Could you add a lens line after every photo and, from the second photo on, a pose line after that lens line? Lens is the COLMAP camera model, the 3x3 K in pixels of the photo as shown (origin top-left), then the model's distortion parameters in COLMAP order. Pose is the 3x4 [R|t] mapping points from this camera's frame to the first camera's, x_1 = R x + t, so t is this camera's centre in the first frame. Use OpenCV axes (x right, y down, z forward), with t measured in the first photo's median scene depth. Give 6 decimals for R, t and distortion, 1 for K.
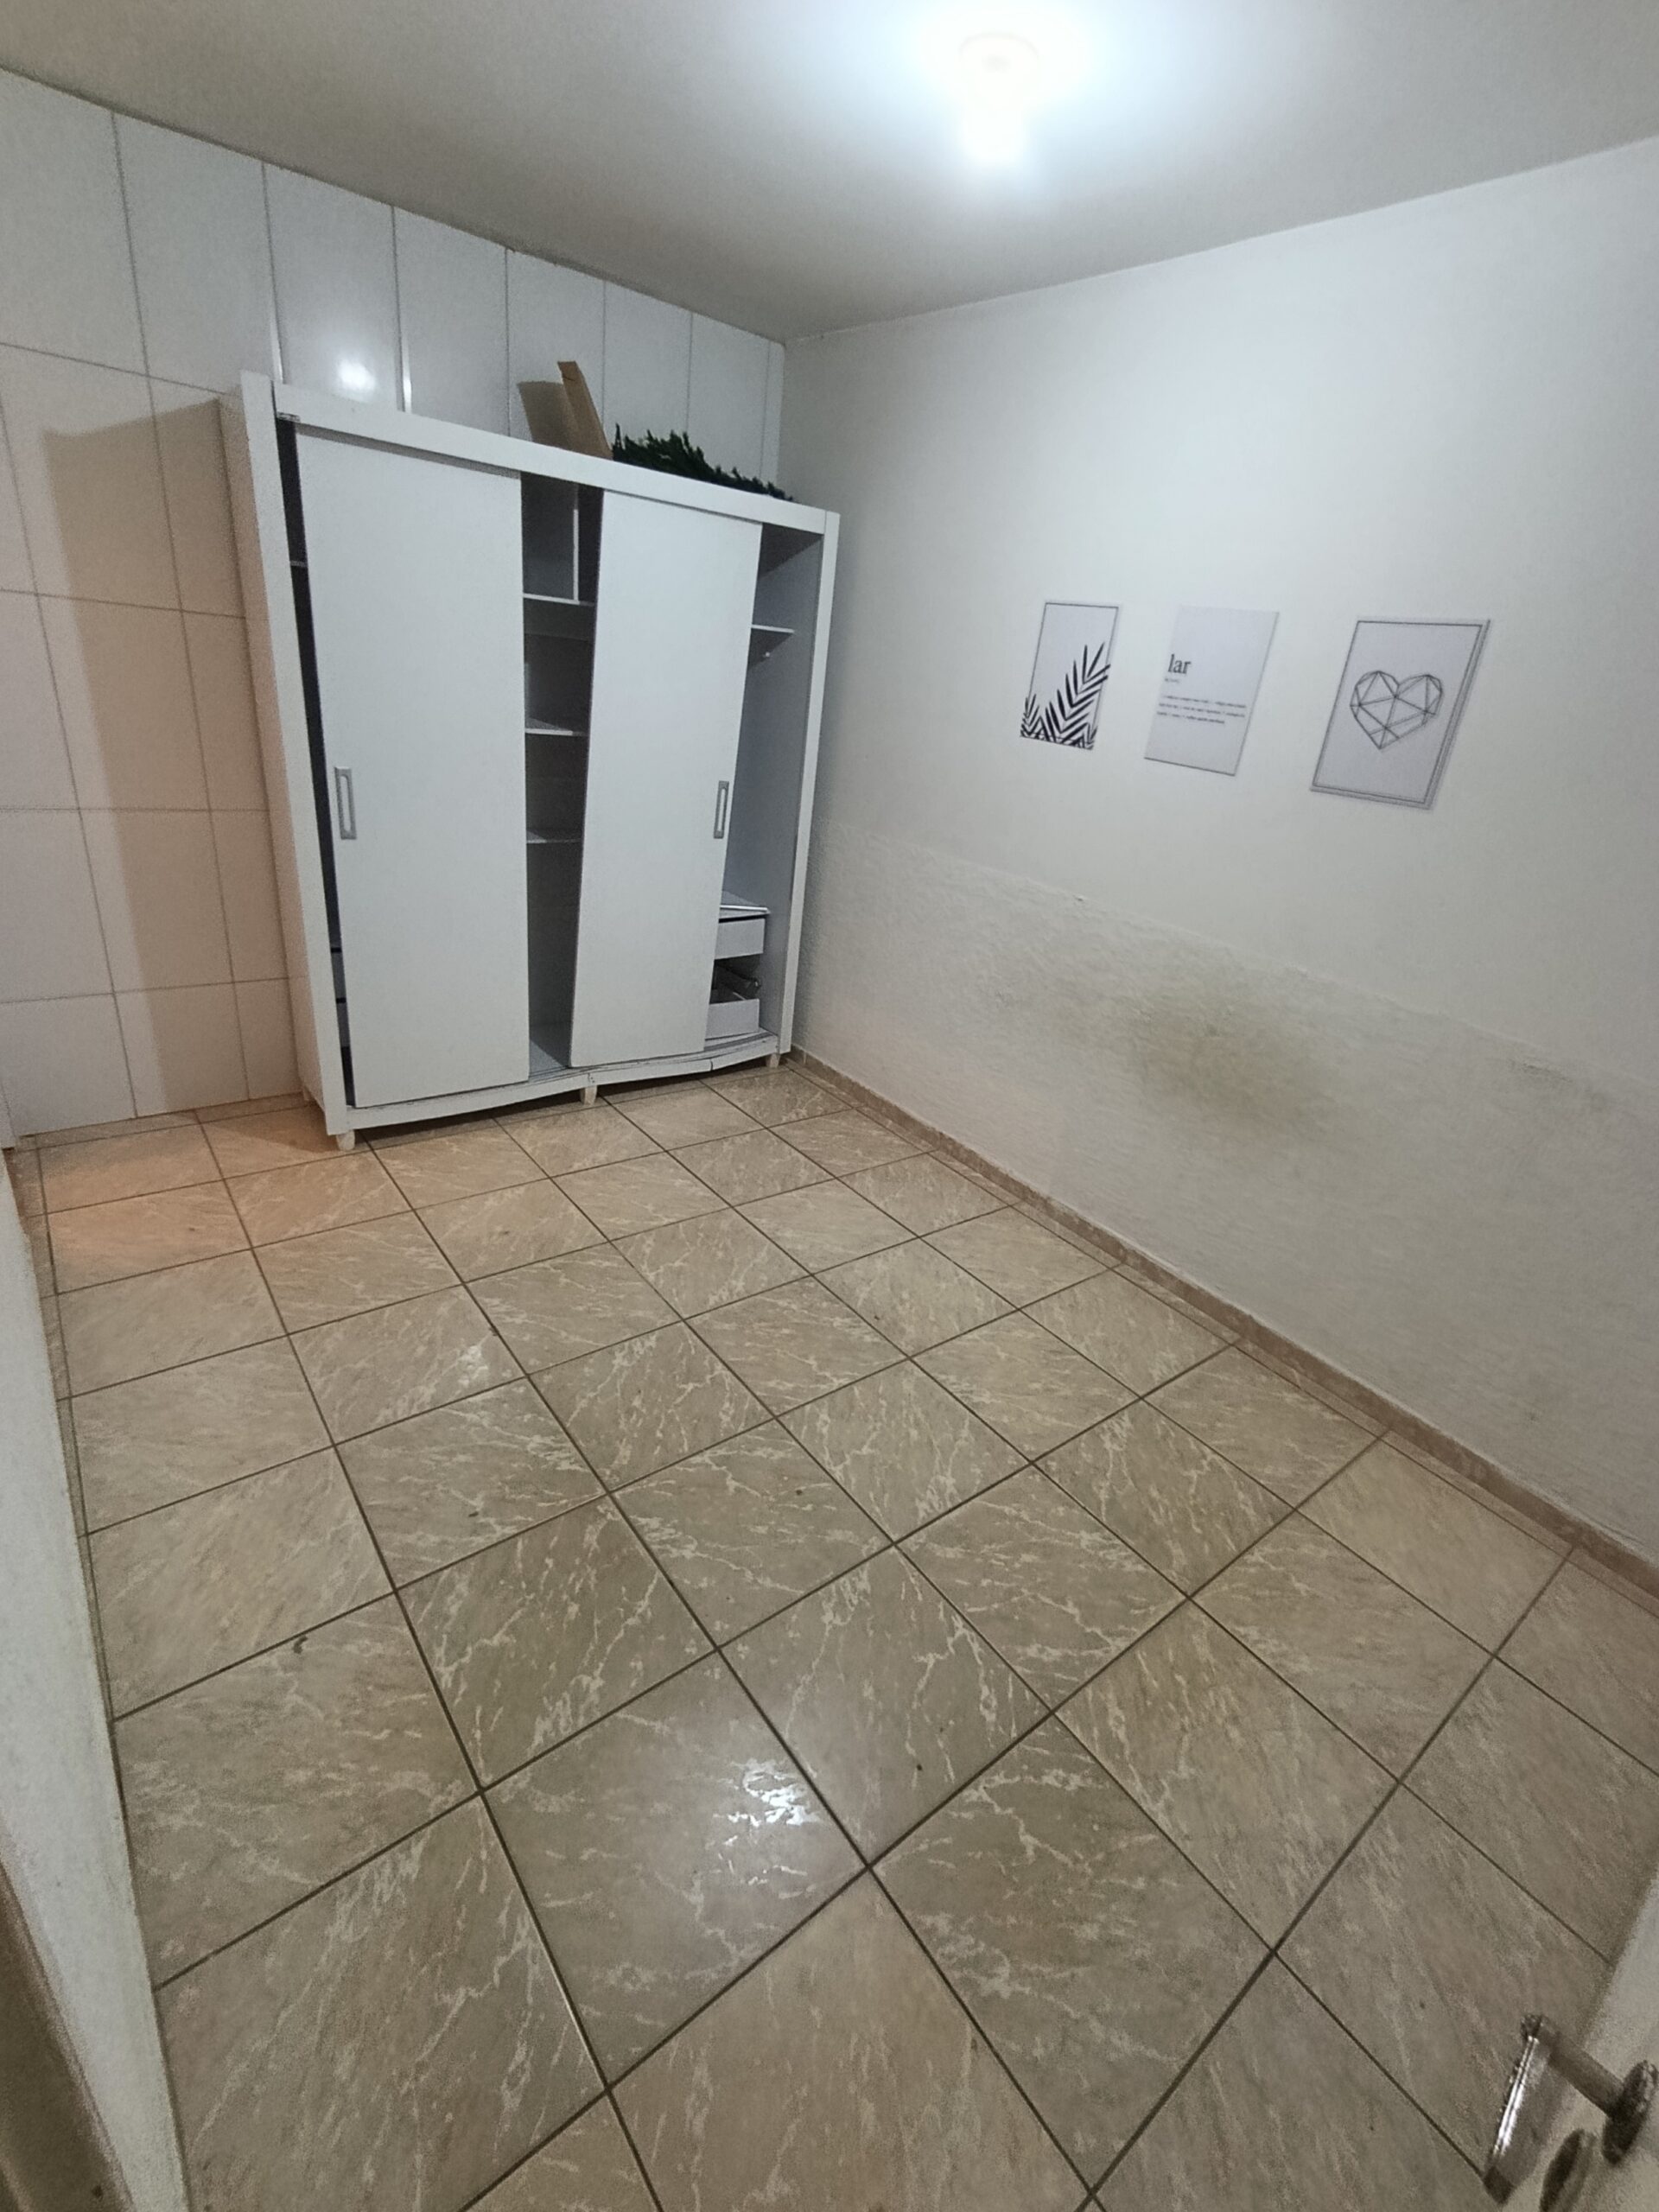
lens RADIAL K [[995.7, 0, 835.4], [0, 995.7, 1103.7], [0, 0, 1]] dist [0.000654, 0.001083]
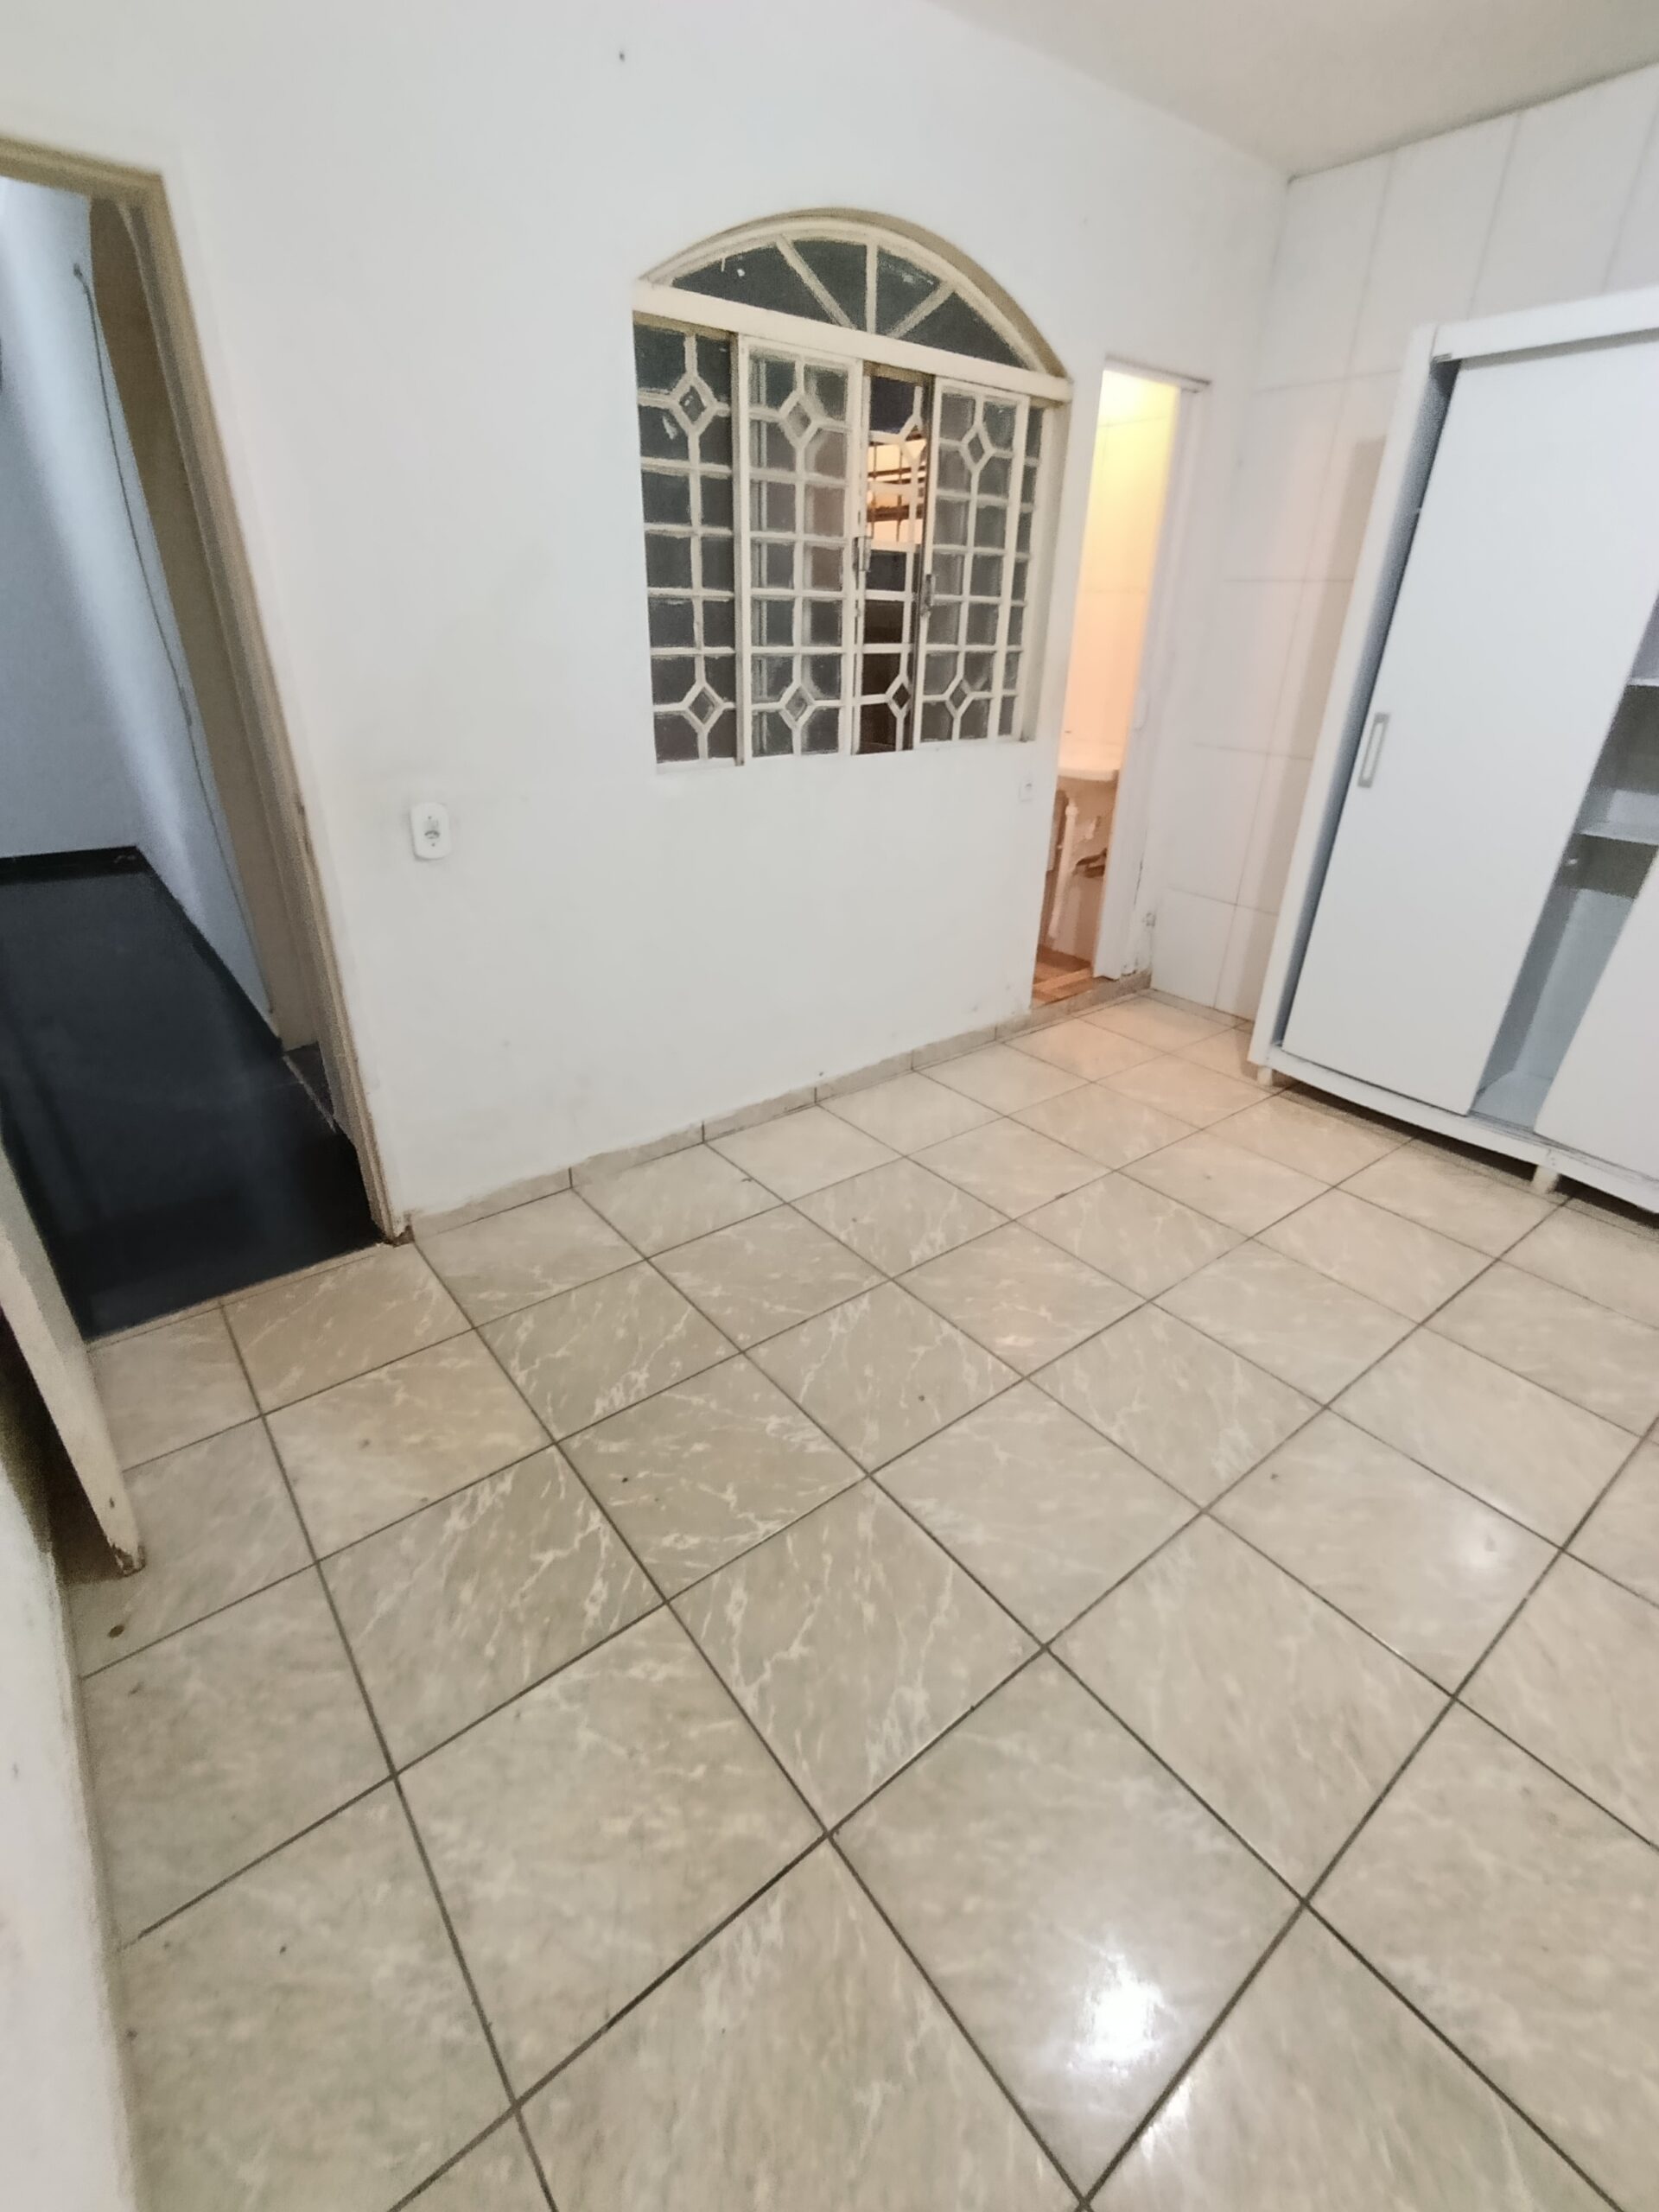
lens RADIAL K [[995.7, 0, 846.4], [0, 995.7, 1110.2], [0, 0, 1]] dist [0.000654, 0.001083]
pose [[-0.000483, 0.348481, -0.937316, 0.858941], [-0.428457, 0.846851, 0.315069, -0.125139], [0.903562, 0.401752, 0.148900, 0.774379]]
